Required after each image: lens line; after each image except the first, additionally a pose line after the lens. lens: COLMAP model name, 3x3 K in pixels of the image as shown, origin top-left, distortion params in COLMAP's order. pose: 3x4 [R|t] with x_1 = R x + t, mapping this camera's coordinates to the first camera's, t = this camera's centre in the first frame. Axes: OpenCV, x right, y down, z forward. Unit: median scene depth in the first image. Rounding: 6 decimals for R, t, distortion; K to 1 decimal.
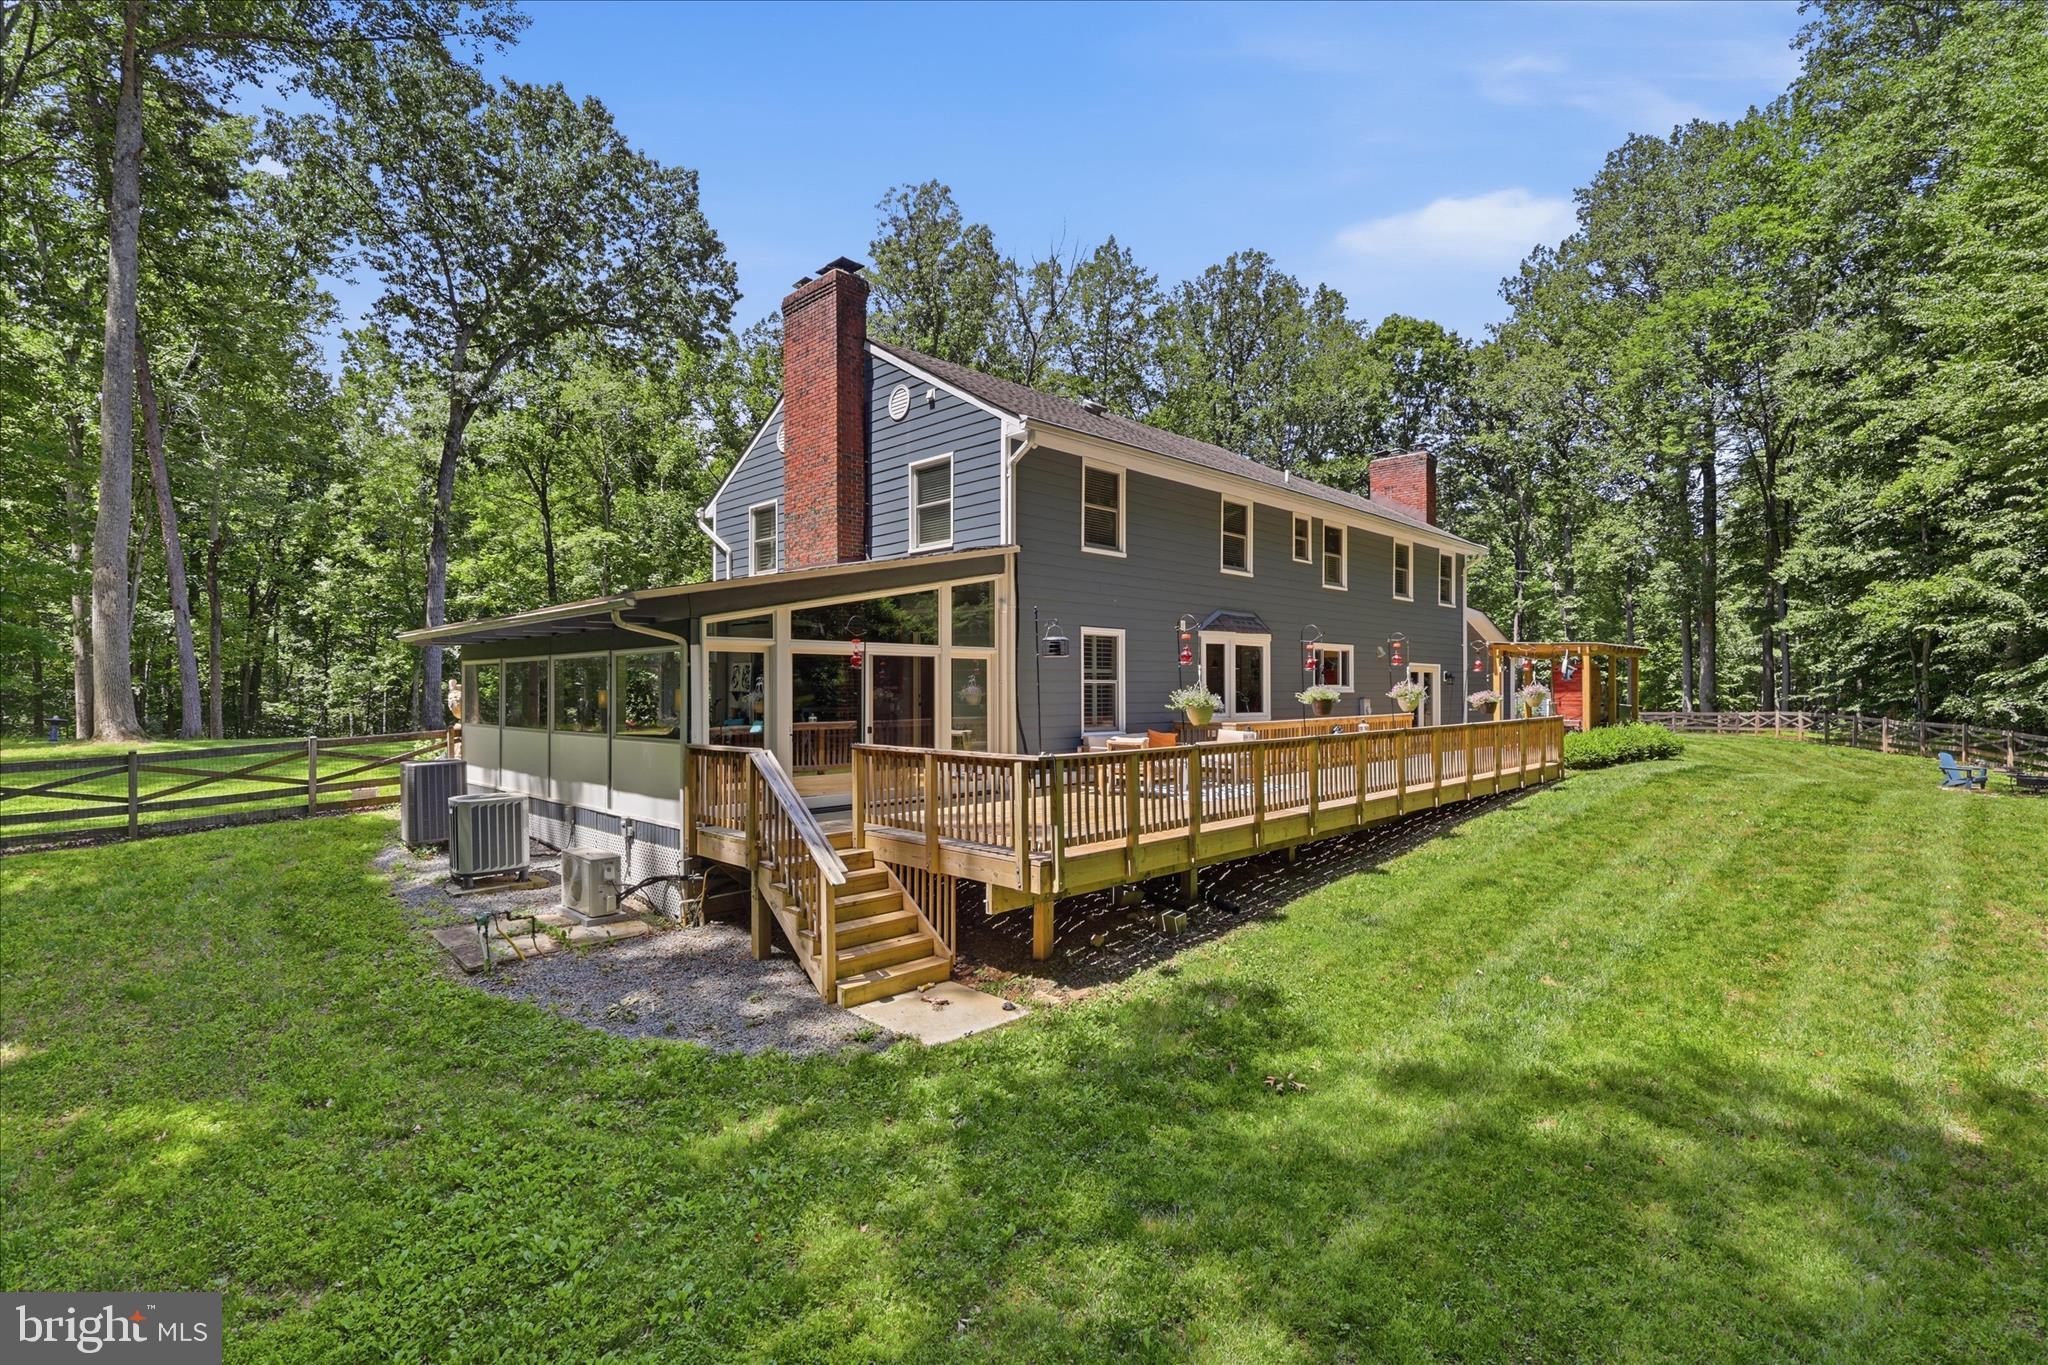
lens RADIAL K [[962.6, 0, 1026.2], [0, 962.6, 686.6], [0, 0, 1]] dist [-0.002147, 0.000071]
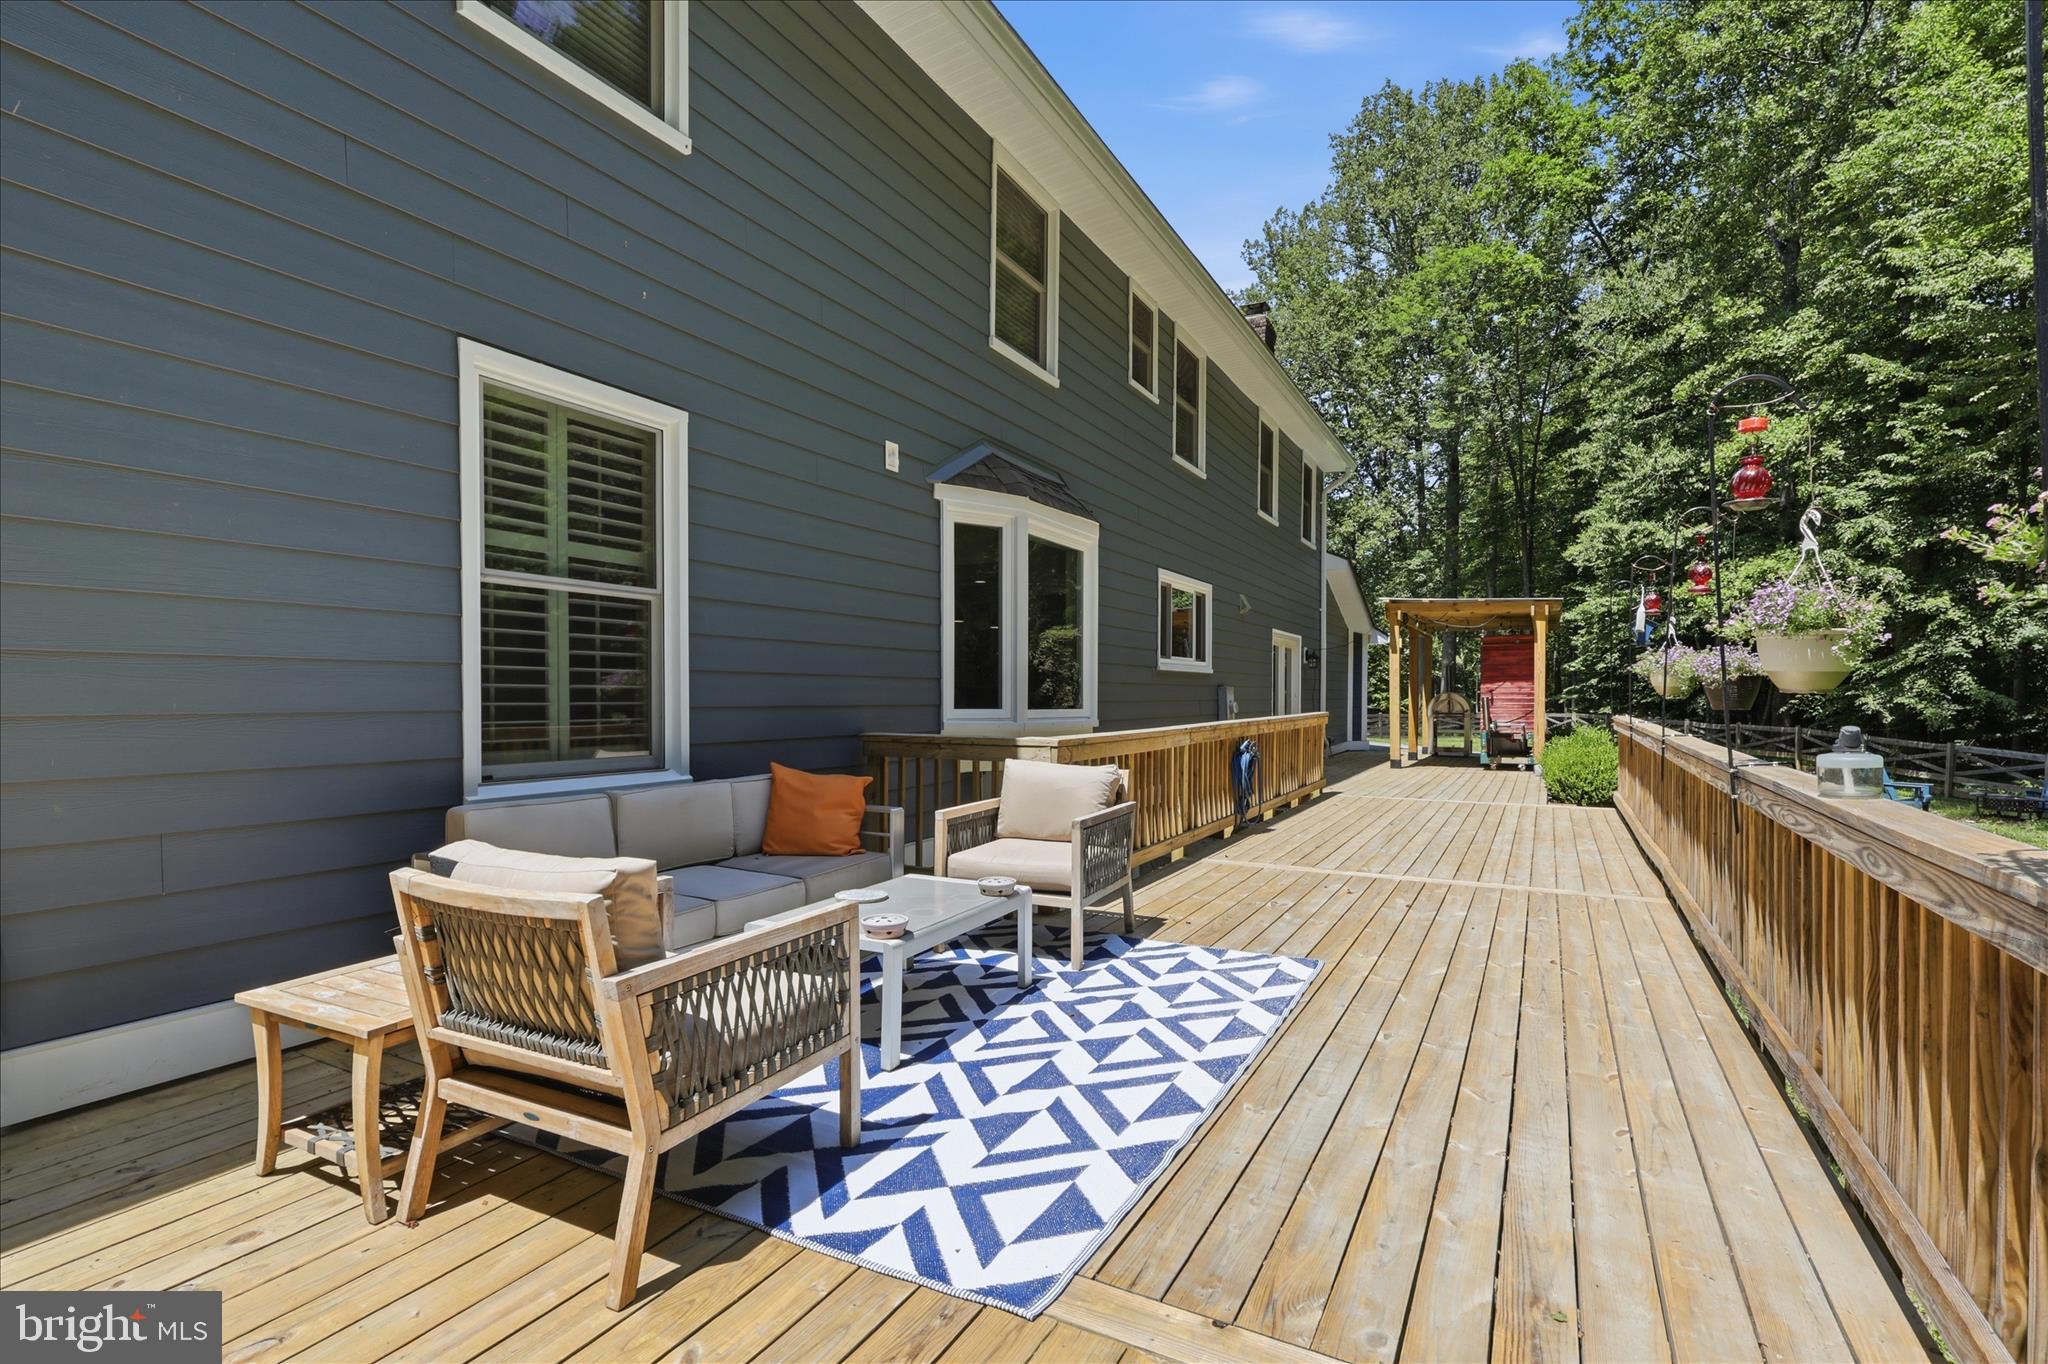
lens RADIAL K [[962.6, 0, 1025.3], [0, 962.6, 689.3], [0, 0, 1]] dist [-0.002147, 0.000071]
pose [[0.956309, 0.005783, 0.292300, 0.064972], [-0.005155, 0.999982, -0.002920, 0.012586], [-0.292312, 0.001285, 0.956322, 0.394726]]
